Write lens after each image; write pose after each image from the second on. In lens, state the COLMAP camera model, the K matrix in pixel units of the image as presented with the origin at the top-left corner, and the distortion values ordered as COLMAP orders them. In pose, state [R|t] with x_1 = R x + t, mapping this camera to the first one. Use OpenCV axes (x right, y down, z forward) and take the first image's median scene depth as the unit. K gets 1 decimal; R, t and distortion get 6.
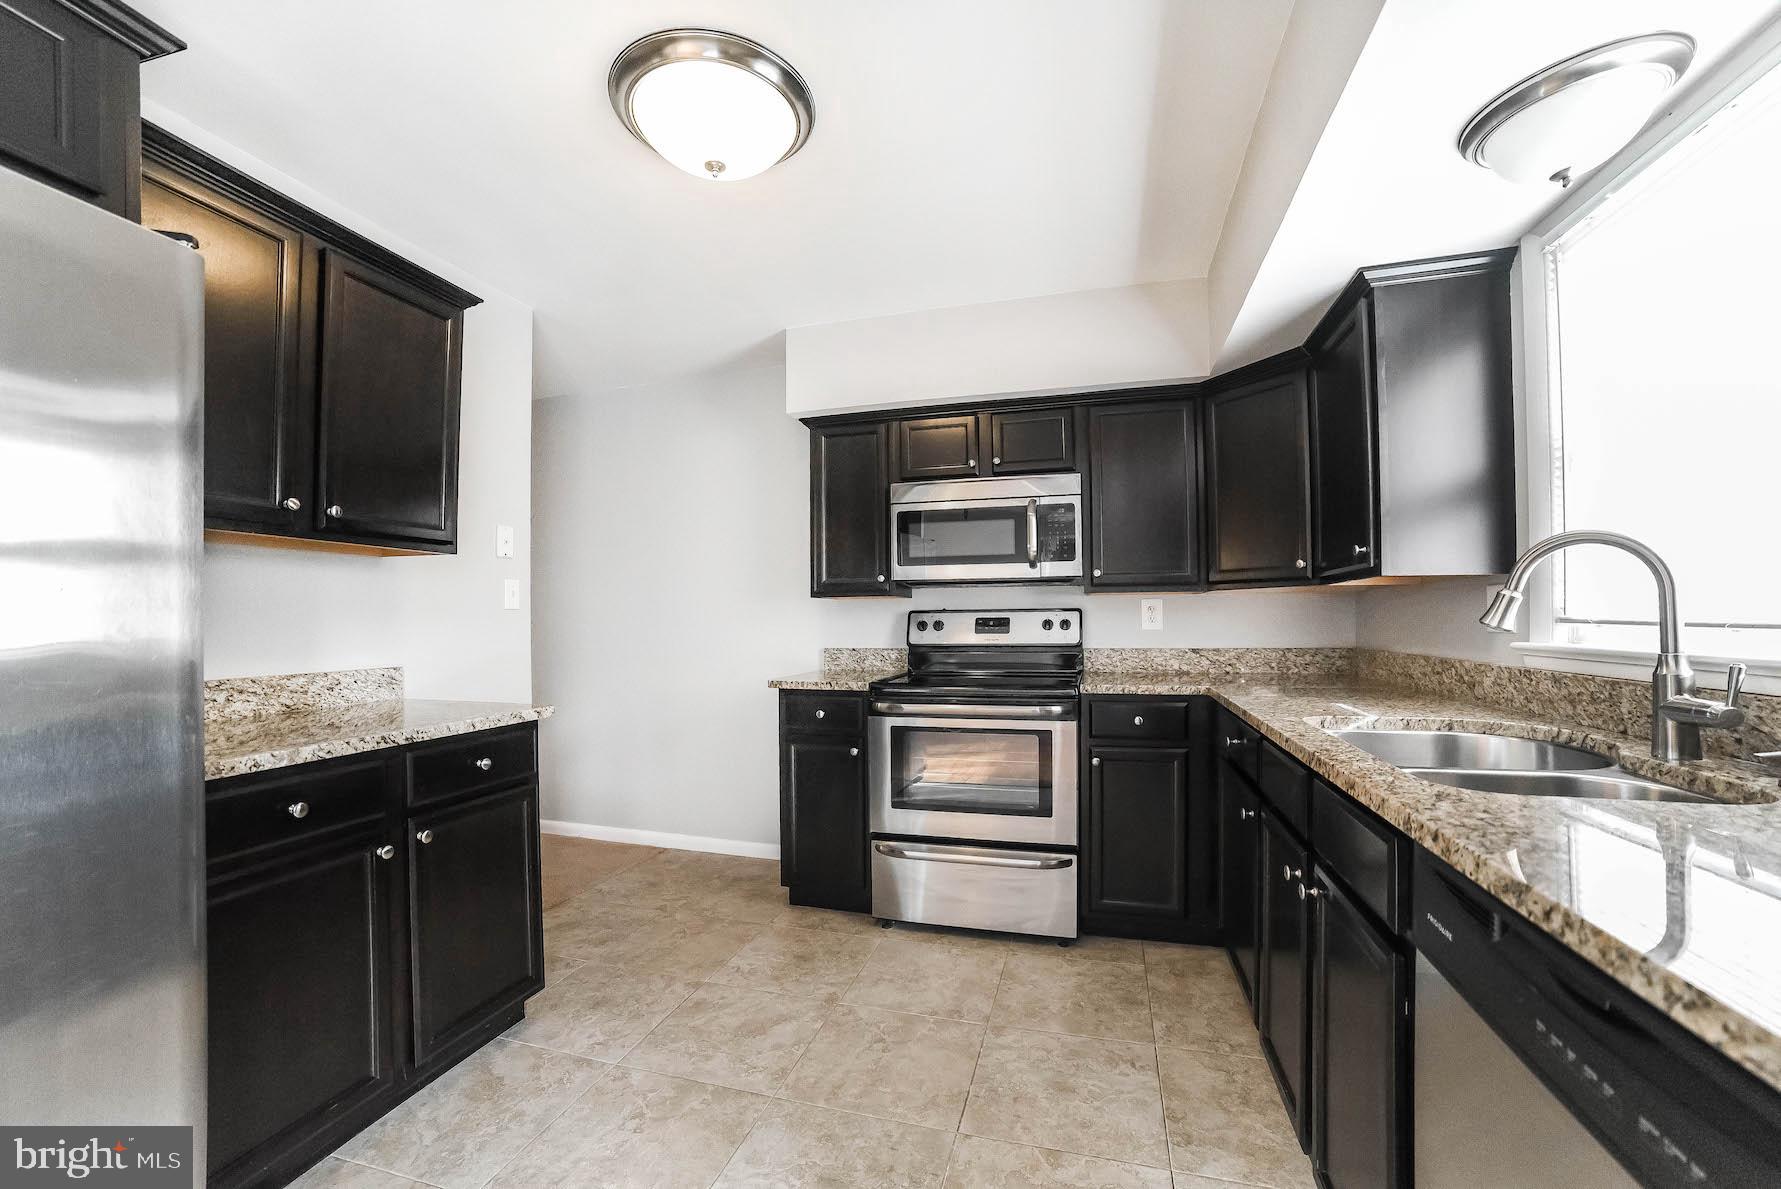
lens RADIAL K [[711.3, 0, 886.2], [0, 711.3, 610.0], [0, 0, 1]] dist [-0.086519, 0.032633]
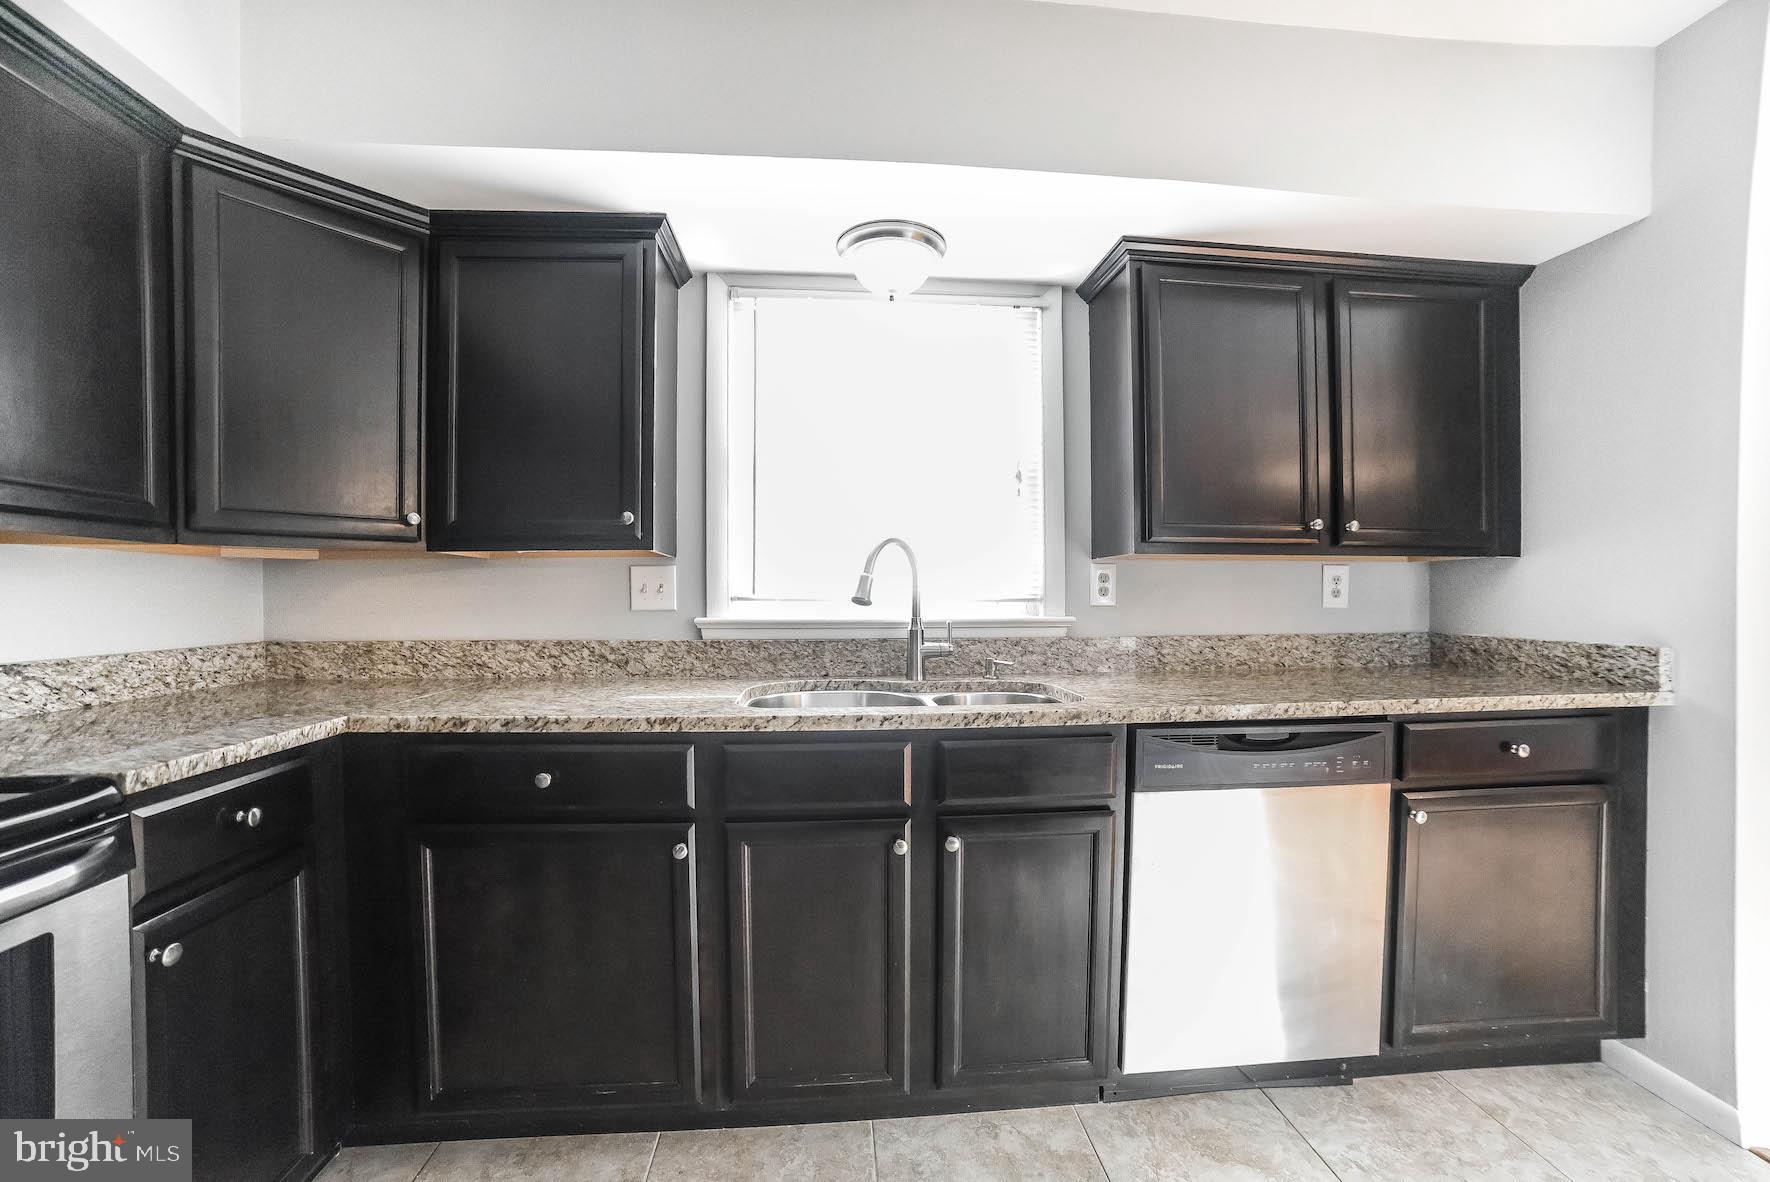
lens RADIAL K [[731.3, 0, 900.4], [0, 731.3, 604.4], [0, 0, 1]] dist [-0.089458, 0.037157]
pose [[-0.376426, -0.005520, 0.926430, -0.194306], [-0.009511, 0.999953, 0.002094, 0.011219], [-0.926398, -0.008023, -0.376460, 0.675290]]
